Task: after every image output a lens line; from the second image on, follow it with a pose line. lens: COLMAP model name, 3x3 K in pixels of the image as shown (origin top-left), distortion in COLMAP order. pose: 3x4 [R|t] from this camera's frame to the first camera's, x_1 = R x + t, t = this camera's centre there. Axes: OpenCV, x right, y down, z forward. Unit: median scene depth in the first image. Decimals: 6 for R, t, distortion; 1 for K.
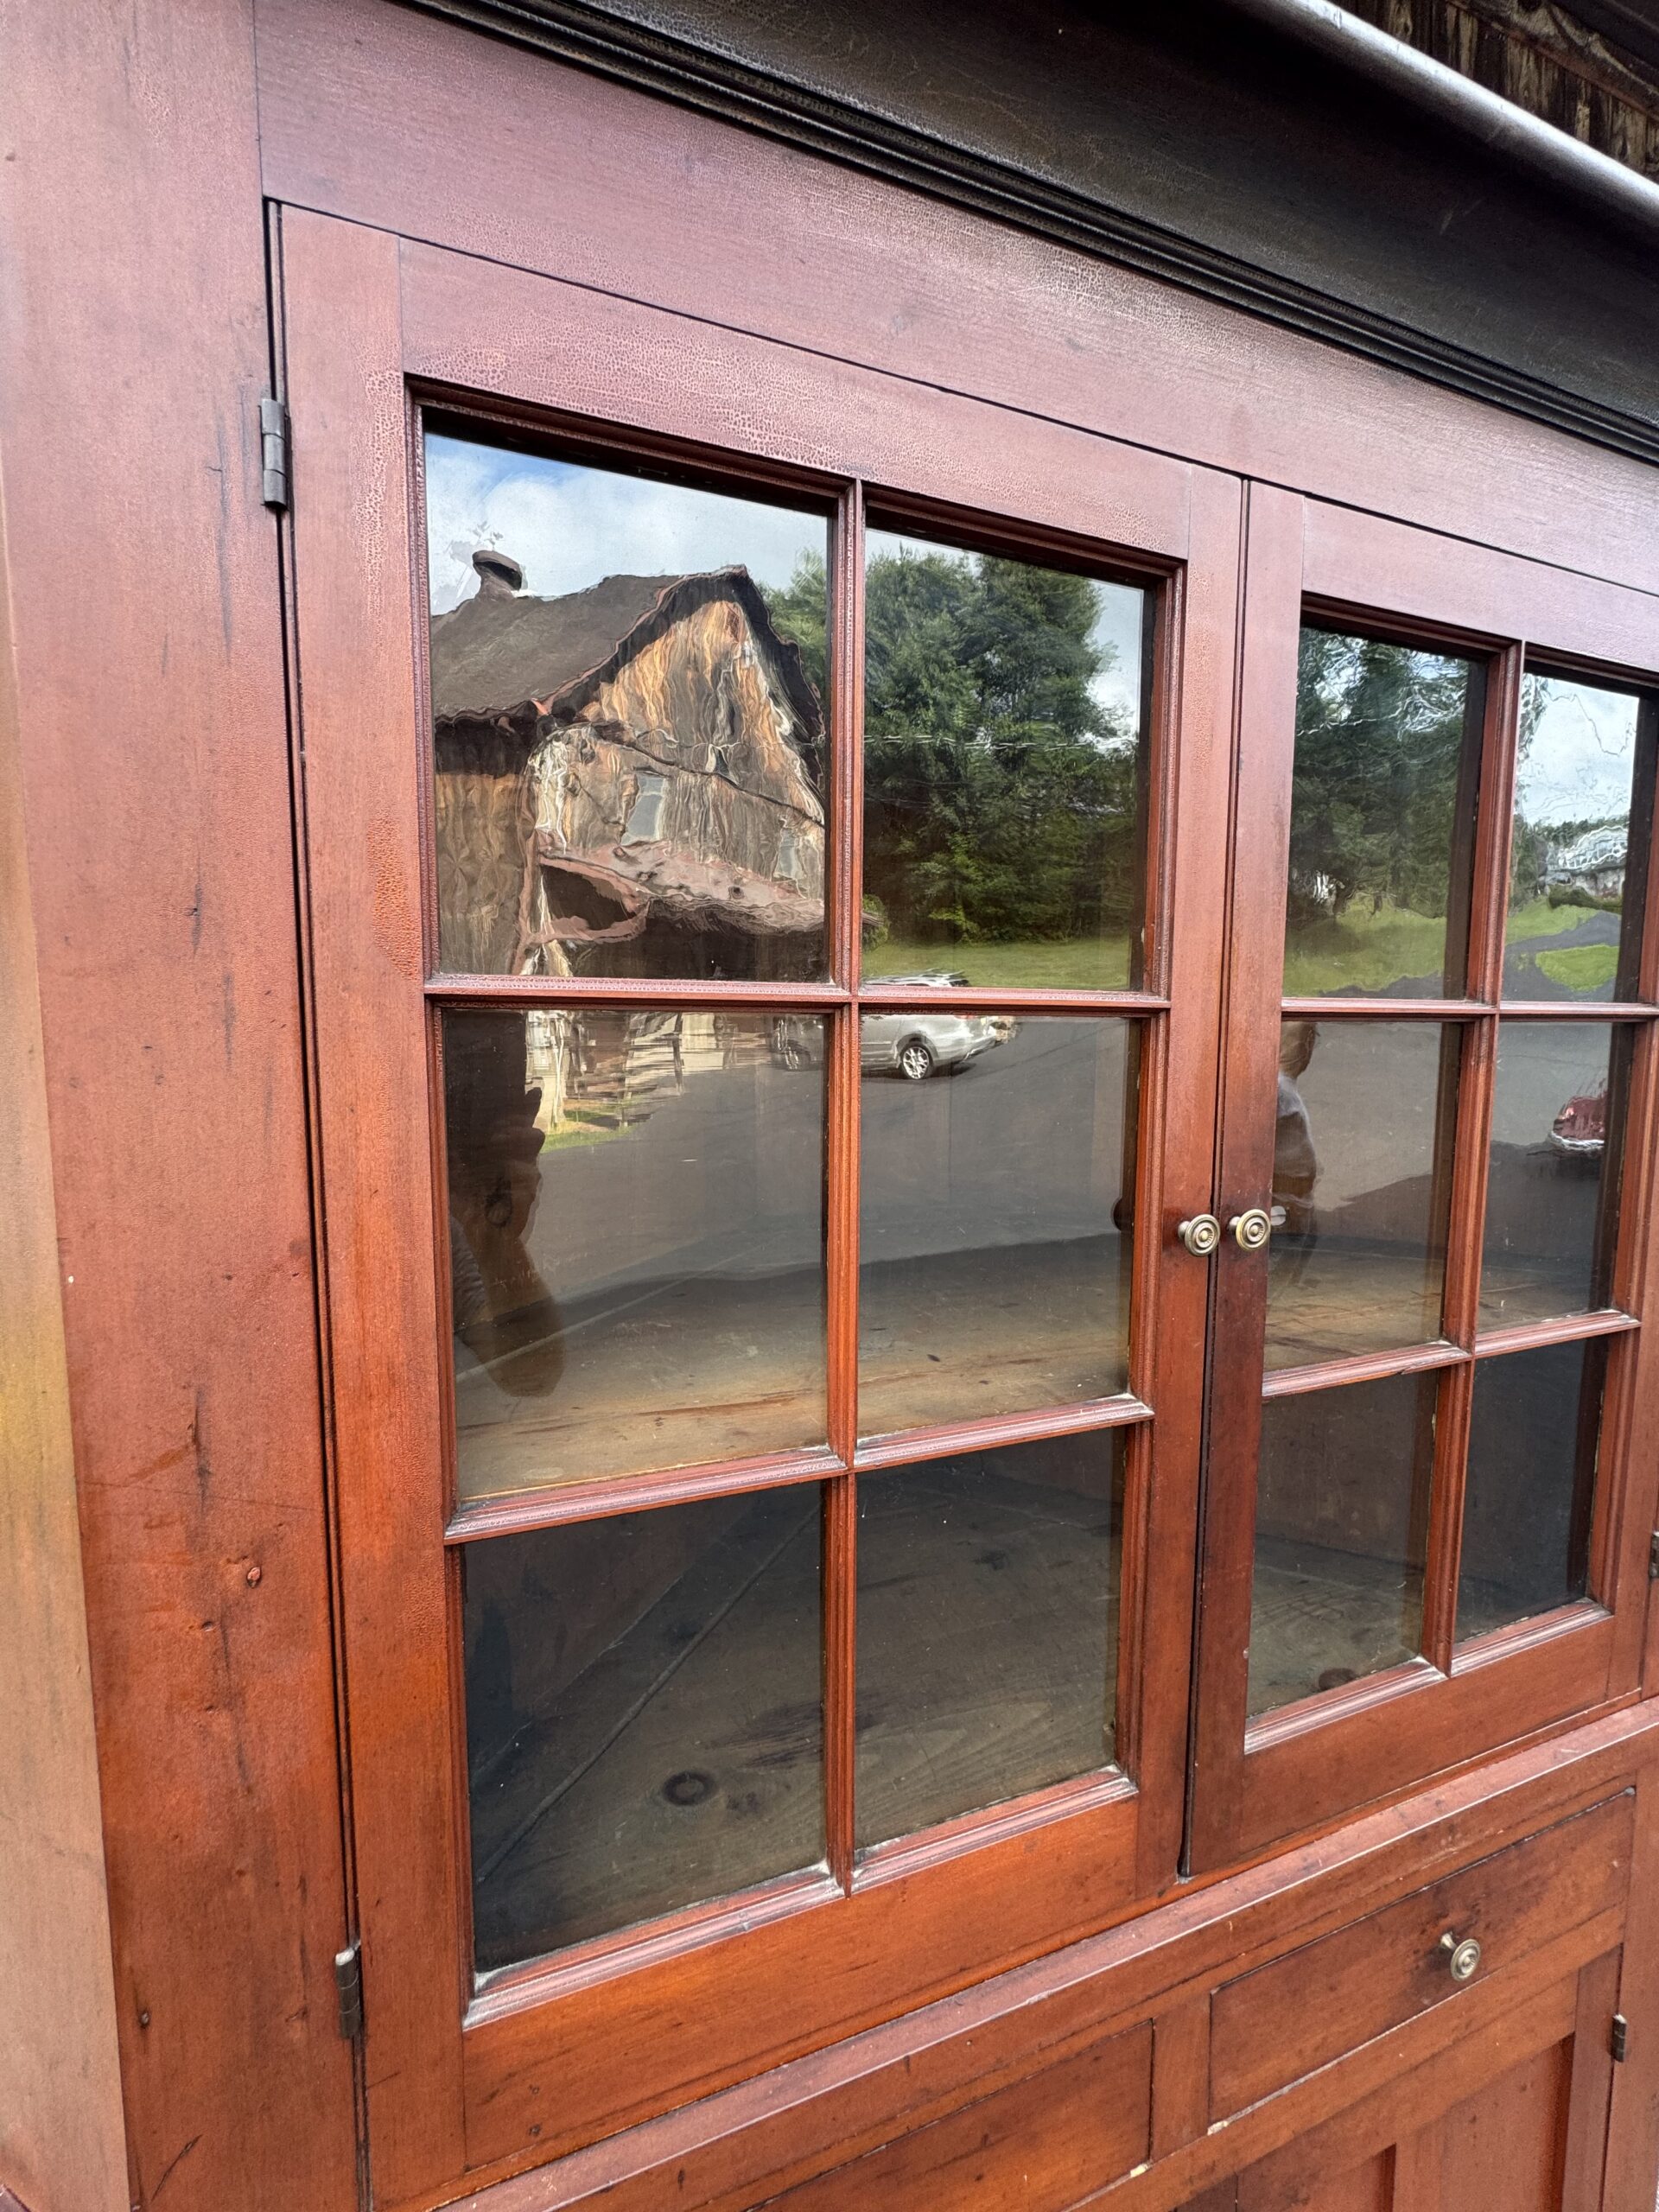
lens RADIAL K [[891.2, 0, 834.8], [0, 891.2, 1103.3], [0, 0, 1]] dist [-0.005051, 0.002378]
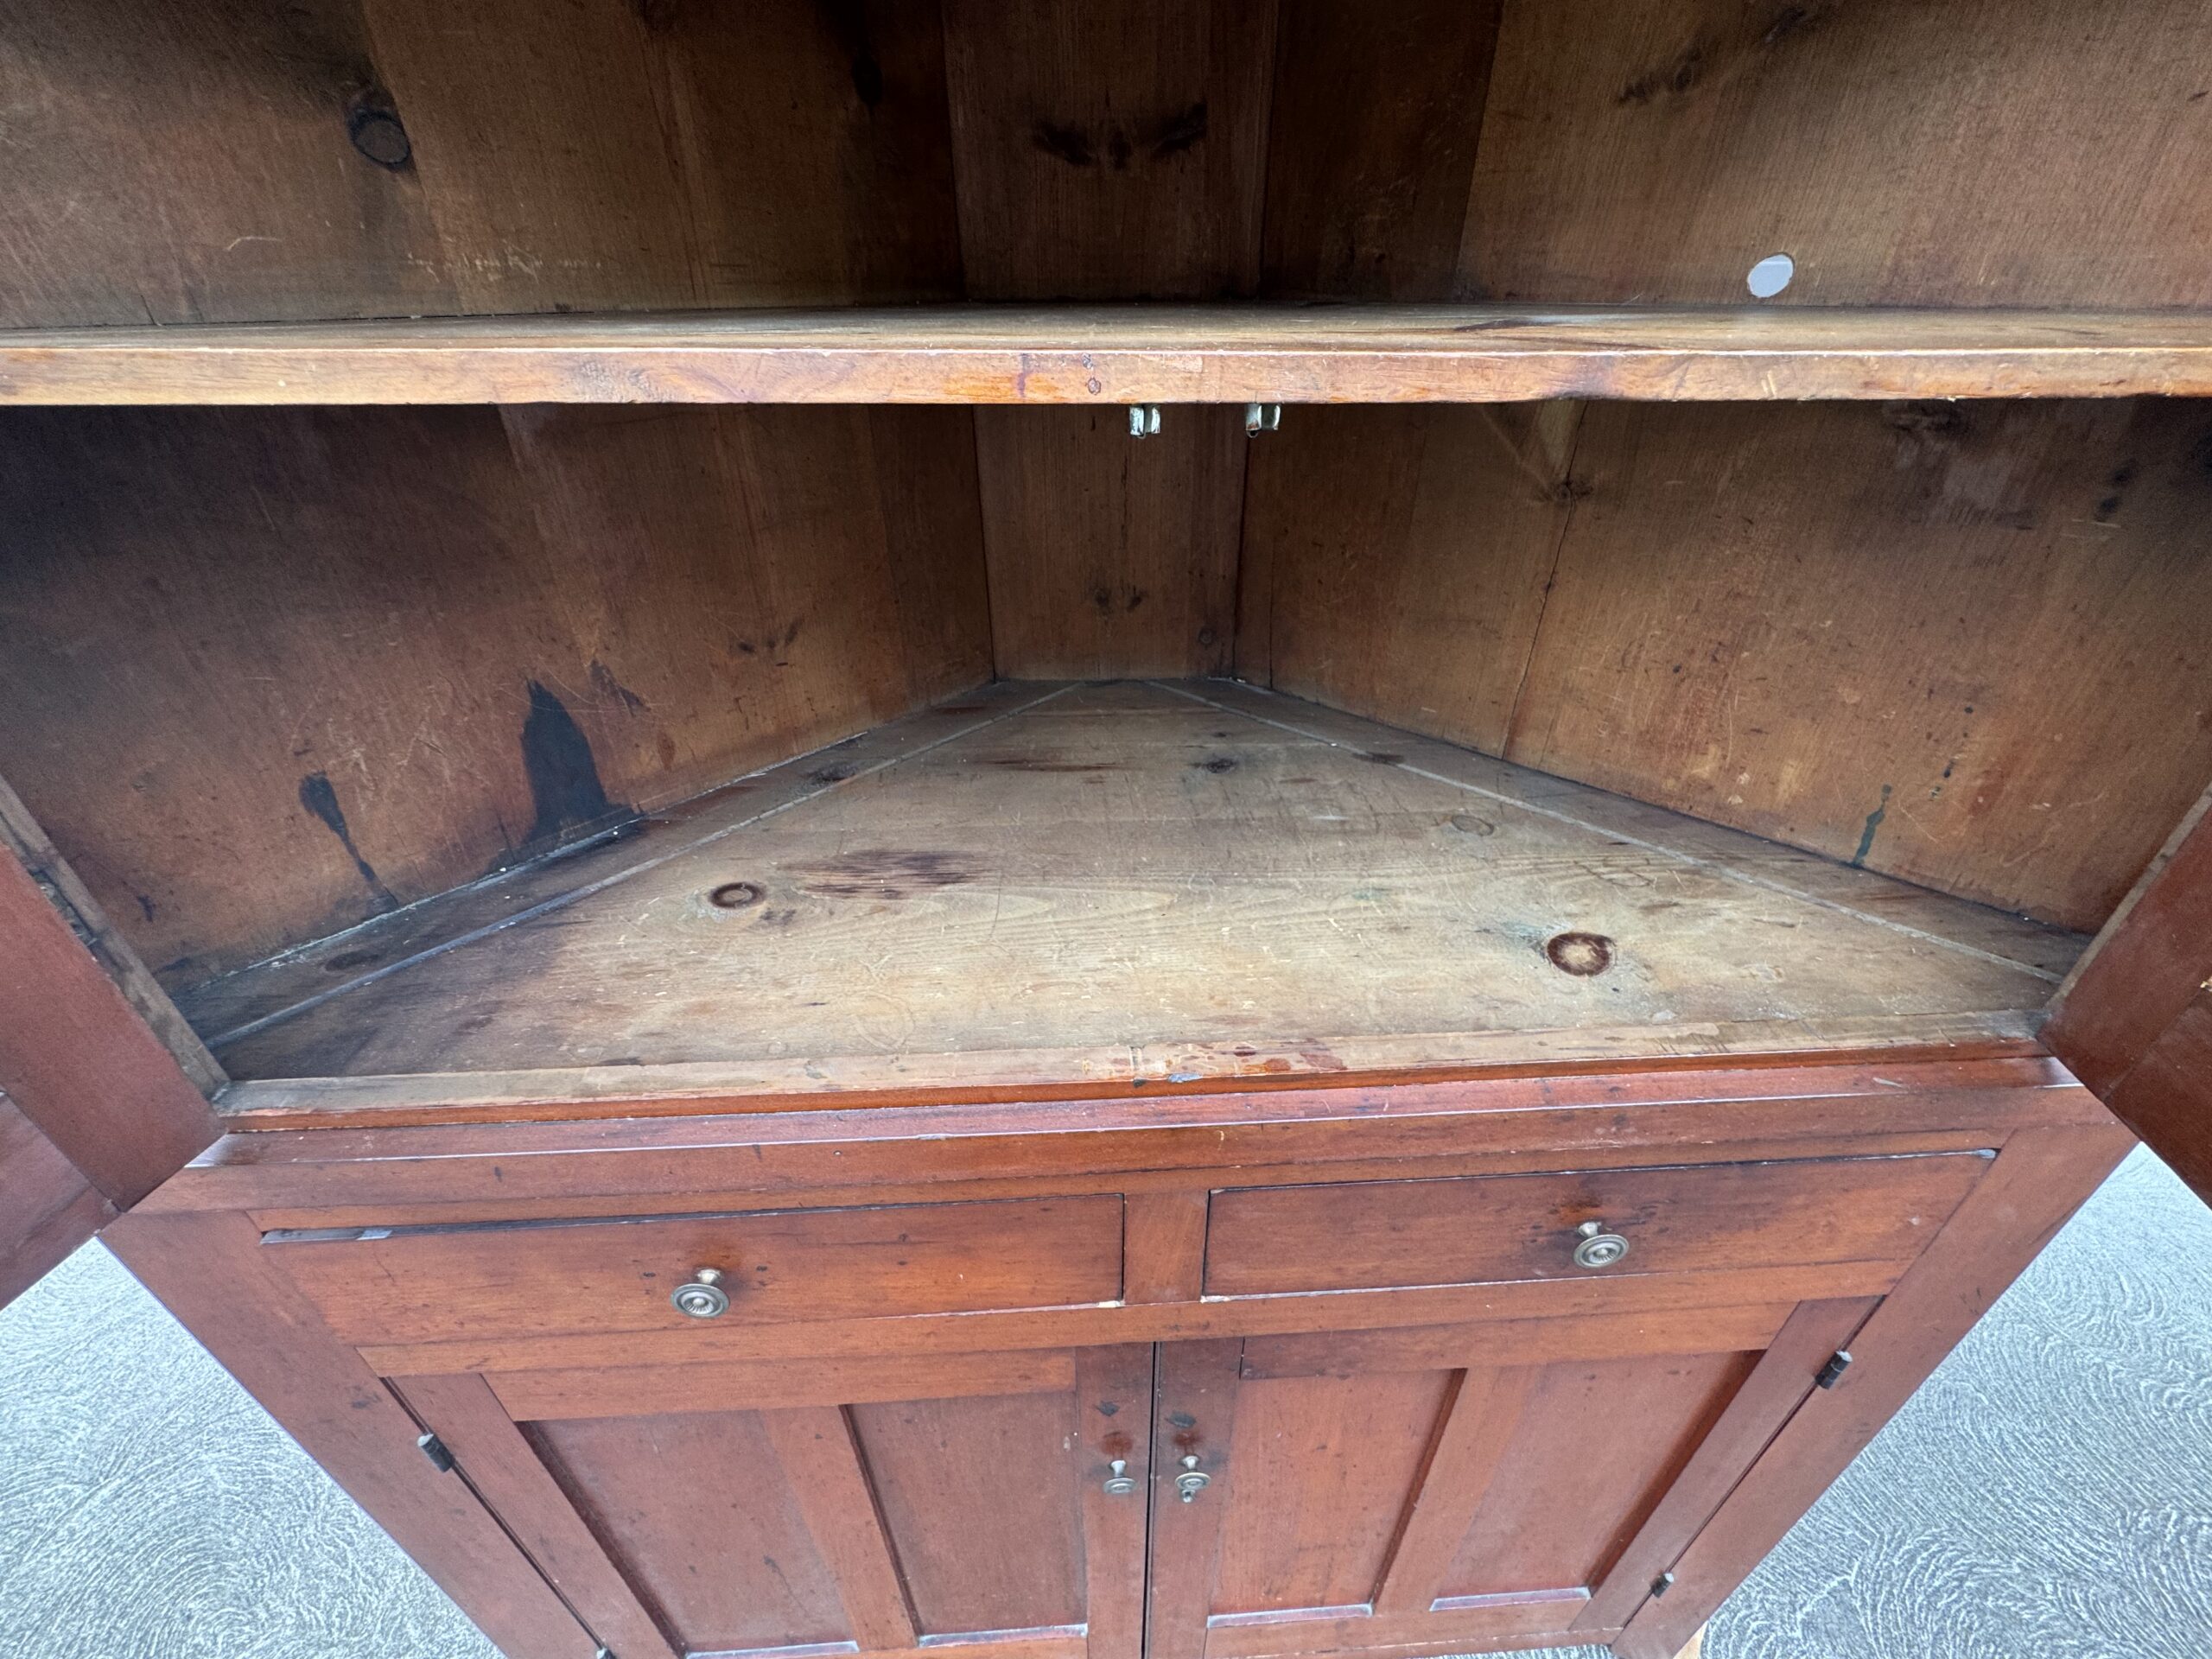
lens RADIAL K [[891.2, 0, 1104.5], [0, 891.2, 831.0], [0, 0, 1]] dist [-0.005051, 0.002378]
pose [[0.952799, 0.151768, -0.262947, 0.534809], [-0.016477, 0.890662, 0.454367, 0.348634], [0.303155, -0.428588, 0.851123, 0.437660]]
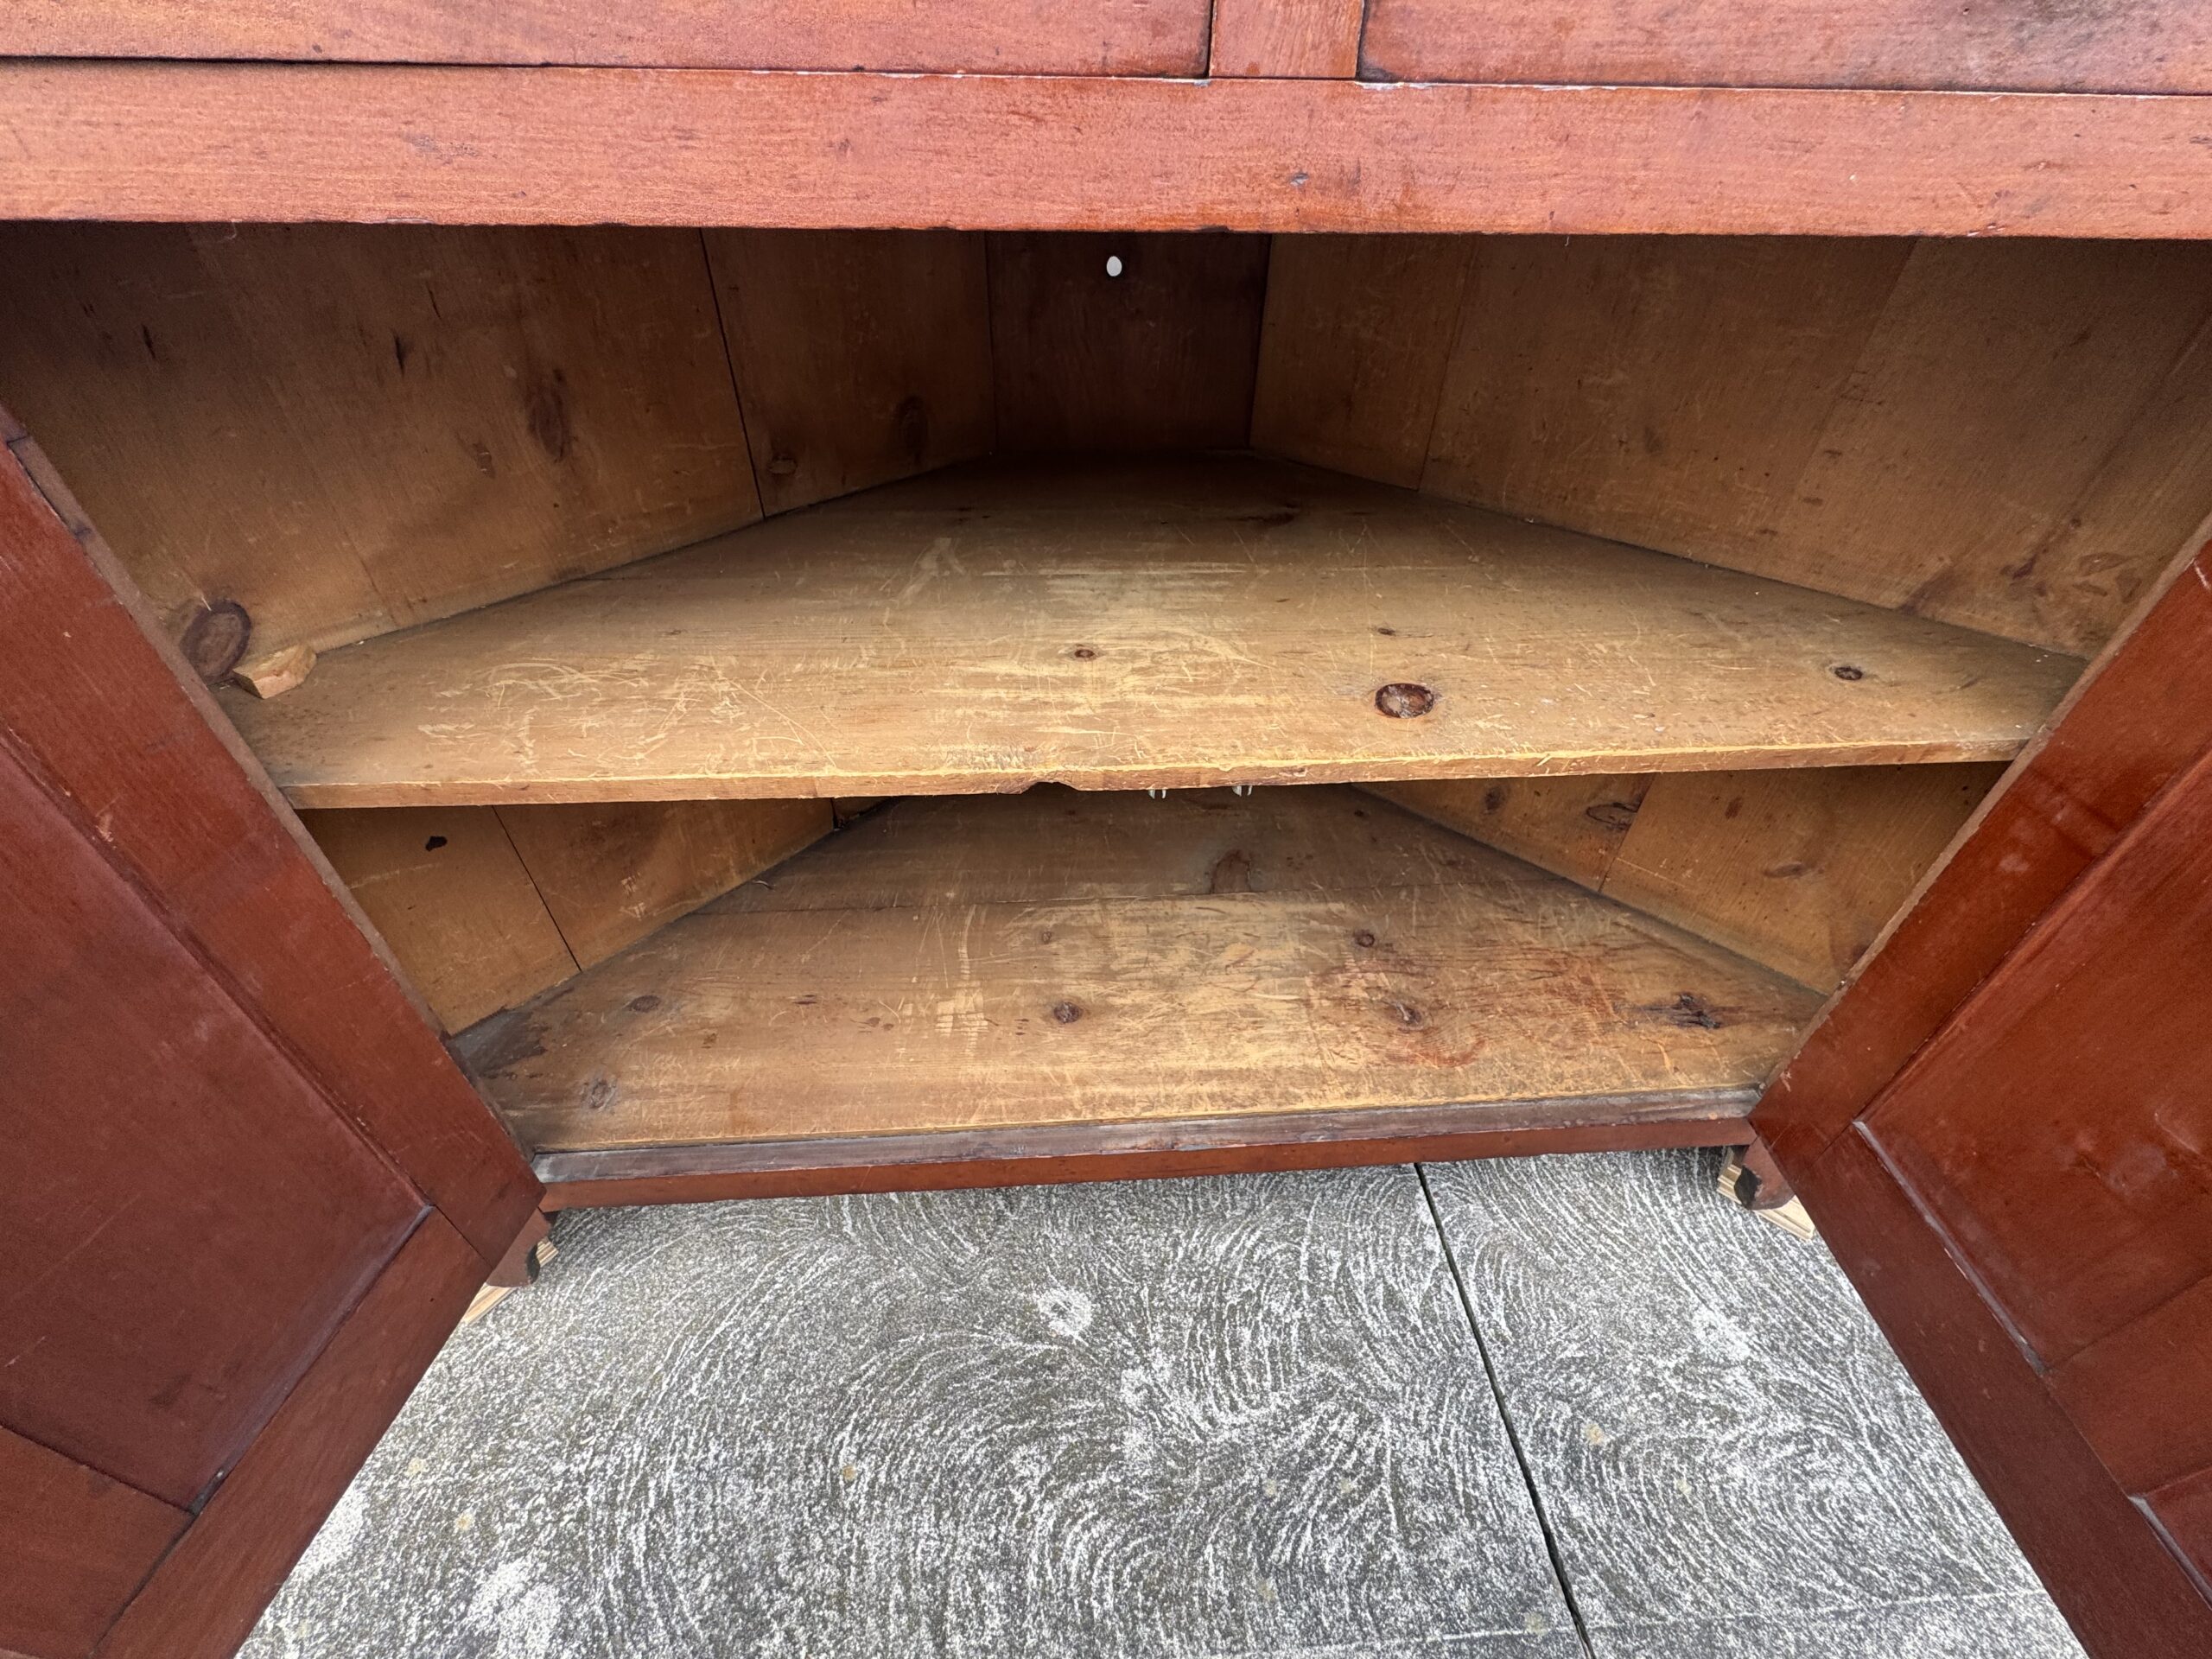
lens RADIAL K [[891.2, 0, 1104.0], [0, 891.2, 830.7], [0, 0, 1]] dist [-0.005051, 0.002378]
pose [[0.955425, 0.190530, -0.225525, 0.518263], [-0.032490, 0.827099, 0.561117, 1.335980], [0.293441, -0.528778, 0.796421, 0.389329]]
